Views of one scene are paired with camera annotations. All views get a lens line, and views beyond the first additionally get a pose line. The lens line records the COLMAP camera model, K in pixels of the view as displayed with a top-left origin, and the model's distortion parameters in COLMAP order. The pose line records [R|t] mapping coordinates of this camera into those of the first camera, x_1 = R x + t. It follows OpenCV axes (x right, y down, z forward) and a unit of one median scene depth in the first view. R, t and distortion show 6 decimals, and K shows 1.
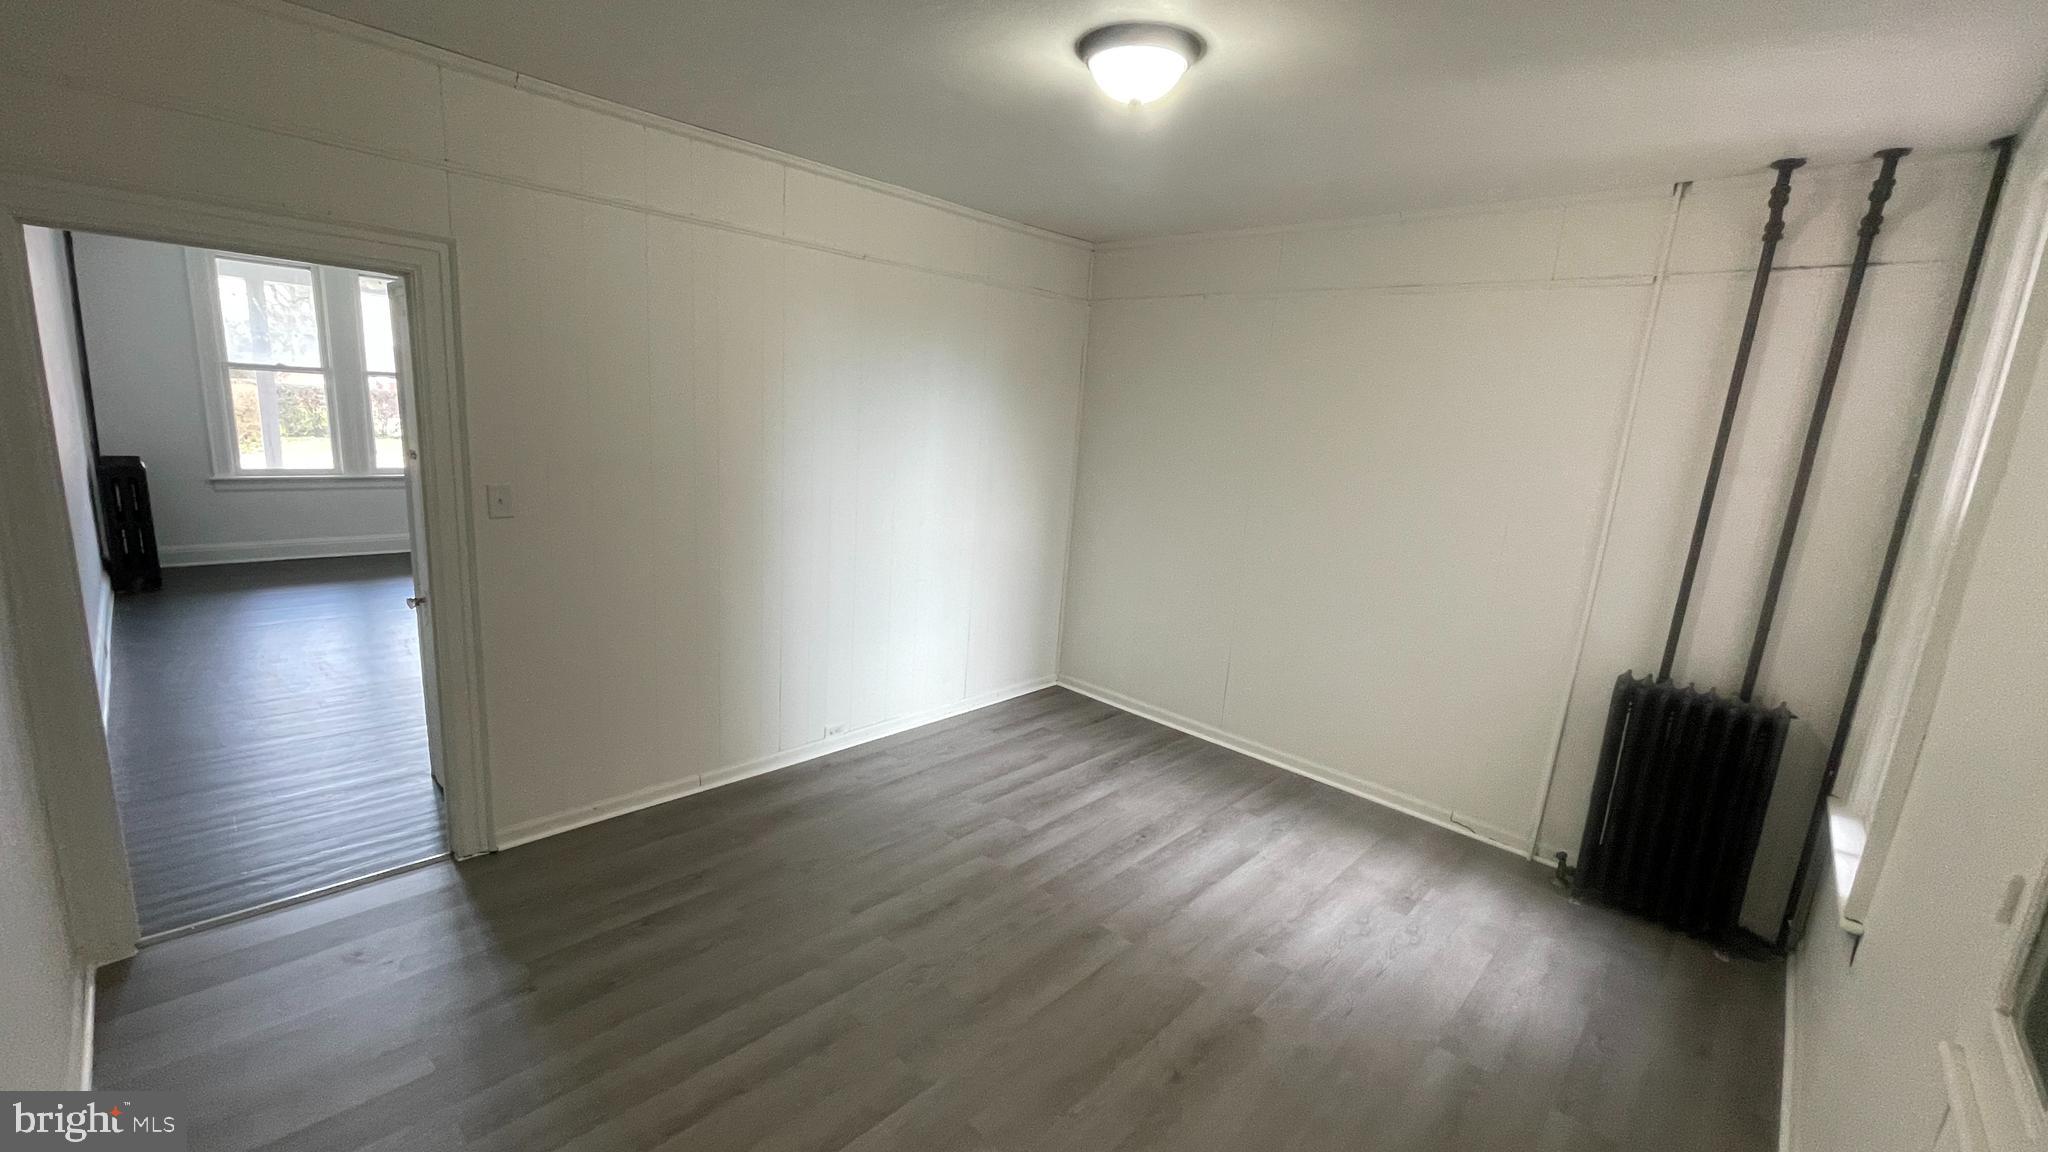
lens RADIAL K [[818.6, 0, 1008.4], [0, 818.6, 573.1], [0, 0, 1]] dist [-0.008050, -0.000338]
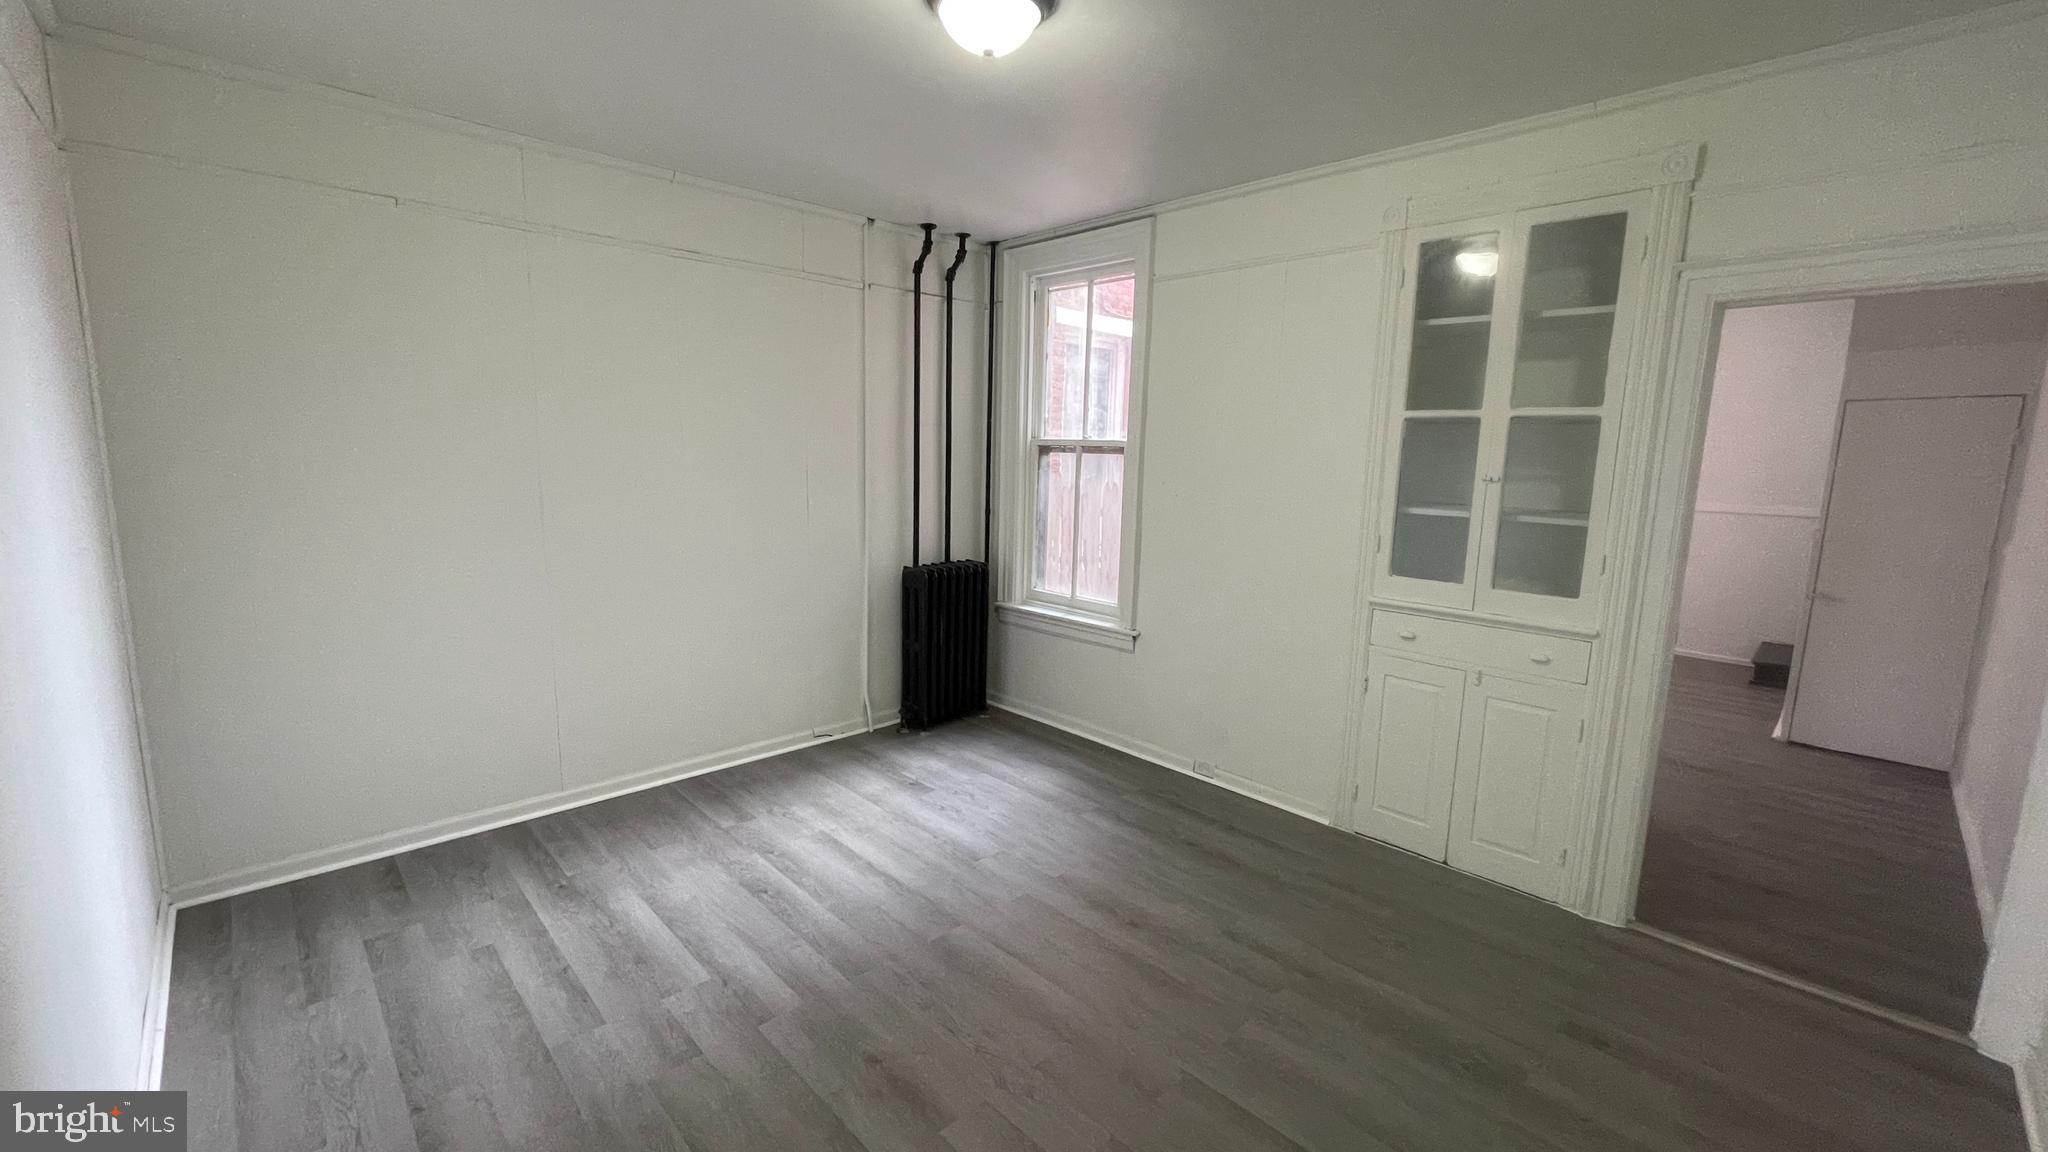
lens RADIAL K [[818.6, 0, 1030.0], [0, 818.6, 574.0], [0, 0, 1]] dist [-0.008050, -0.000338]
pose [[0.032694, -0.220576, 0.974822, -0.590876], [0.177733, 0.961081, 0.211506, -0.123856], [-0.983536, 0.166343, 0.070625, 0.641160]]
